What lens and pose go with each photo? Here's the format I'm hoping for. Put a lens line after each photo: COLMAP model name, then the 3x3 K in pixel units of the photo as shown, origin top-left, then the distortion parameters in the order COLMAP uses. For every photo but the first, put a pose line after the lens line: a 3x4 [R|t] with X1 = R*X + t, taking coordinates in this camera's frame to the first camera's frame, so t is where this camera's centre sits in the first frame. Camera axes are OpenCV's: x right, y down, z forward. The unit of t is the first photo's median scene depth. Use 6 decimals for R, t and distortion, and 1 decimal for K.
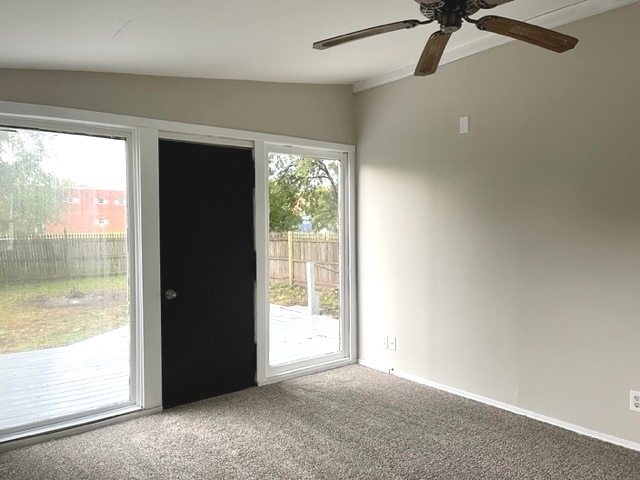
lens RADIAL K [[484.6, 0, 319.2], [0, 484.6, 239.0], [0, 0, 1]] dist [0.071899, -0.091688]
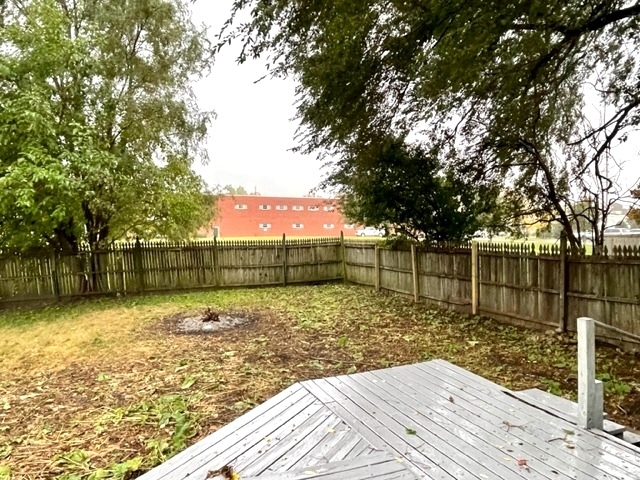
lens RADIAL K [[470.8, 0, 320.2], [0, 470.8, 238.5], [0, 0, 1]] dist [-0.000419, -0.000116]
pose [[0.954298, 0.007918, -0.298753, -0.078457], [-0.010123, 0.999932, -0.005836, -0.015519], [0.298686, 0.008594, 0.954313, 0.282209]]
